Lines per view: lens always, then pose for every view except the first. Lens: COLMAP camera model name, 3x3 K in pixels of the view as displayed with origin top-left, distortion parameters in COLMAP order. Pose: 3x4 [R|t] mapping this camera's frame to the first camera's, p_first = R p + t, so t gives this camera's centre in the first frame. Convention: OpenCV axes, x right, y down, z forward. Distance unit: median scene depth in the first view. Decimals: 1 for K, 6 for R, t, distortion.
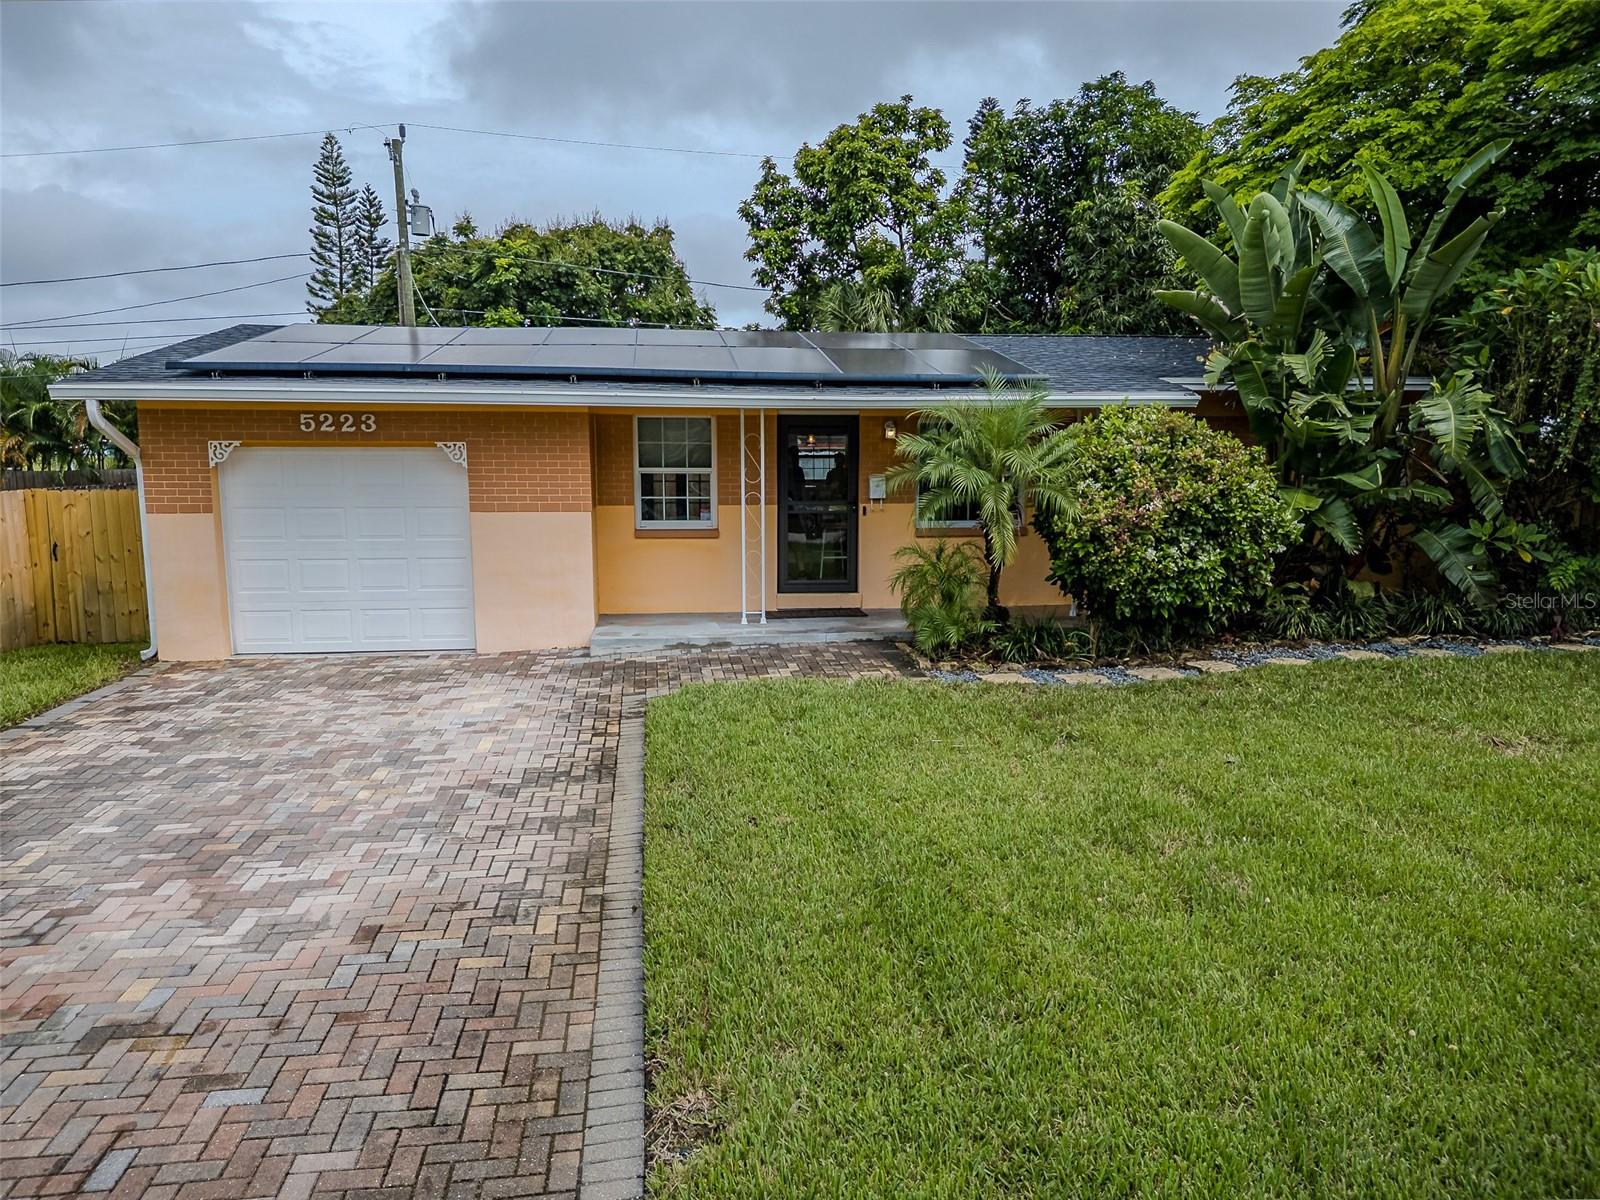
lens RADIAL K [[1133.4, 0, 800.0], [0, 1133.4, 600.0], [0, 0, 1]] dist [0.041348, -0.001068]
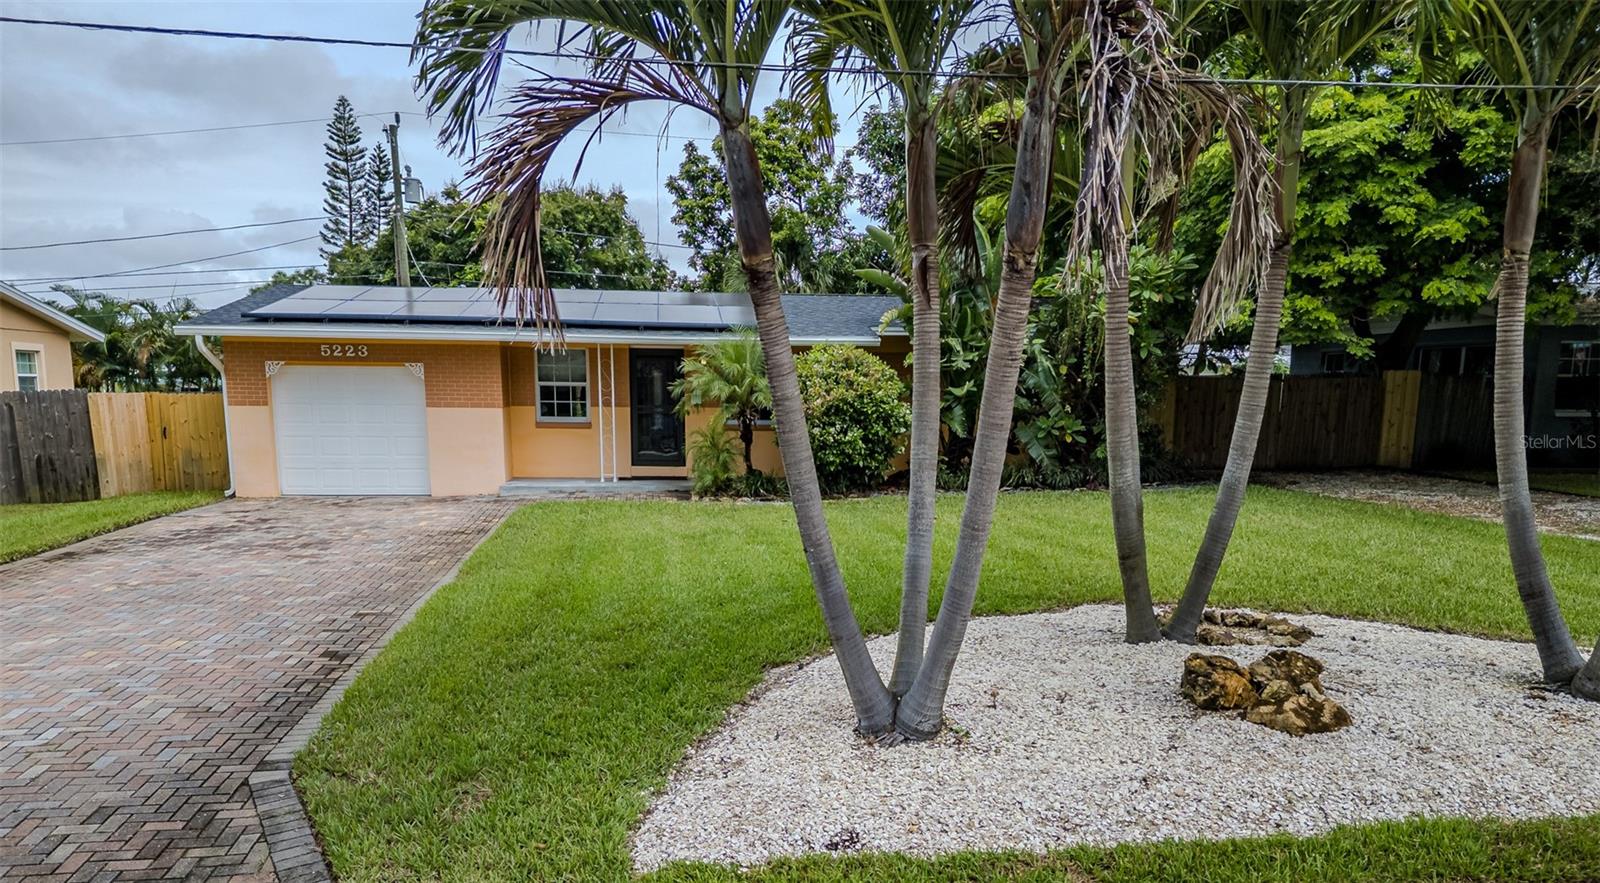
lens RADIAL K [[1132.3, 0, 788.2], [0, 1132.3, 573.7], [0, 0, 1]] dist [0.084101, -0.125262]
pose [[0.999769, 0.010282, -0.018890, 0.241699], [-0.009721, 0.999516, 0.029554, 0.099980], [0.019185, -0.029364, 0.999385, -0.578462]]
